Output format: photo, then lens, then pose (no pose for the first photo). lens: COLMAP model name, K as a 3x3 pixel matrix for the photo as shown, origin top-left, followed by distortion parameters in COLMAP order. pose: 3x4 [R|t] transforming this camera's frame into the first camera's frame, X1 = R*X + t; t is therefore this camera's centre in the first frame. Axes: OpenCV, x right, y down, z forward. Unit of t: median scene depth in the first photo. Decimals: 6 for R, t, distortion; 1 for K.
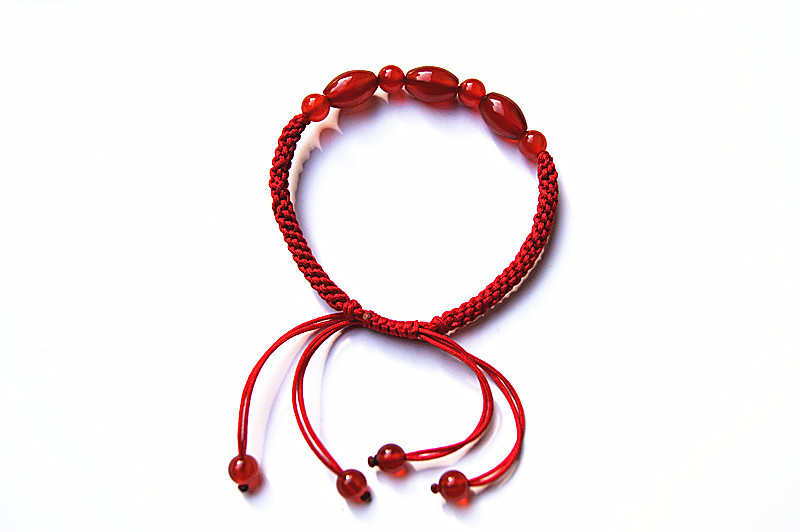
lens RADIAL K [[1140.5, 0, 393.5], [0, 1140.5, 263.6], [0, 0, 1]] dist [0.012352, 0.000000]
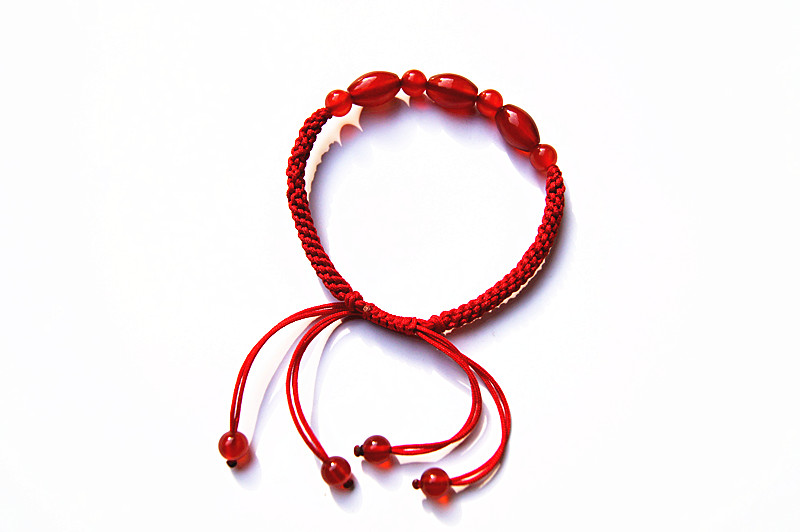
lens RADIAL K [[834.4, 0, 403.5], [0, 834.4, 264.9], [0, 0, 1]] dist [-0.013361, 0.000000]
pose [[0.995433, 0.094263, -0.015106, 0.016343], [-0.093987, 0.995411, 0.018000, -0.009367], [0.016733, -0.016498, 0.999724, 0.243410]]
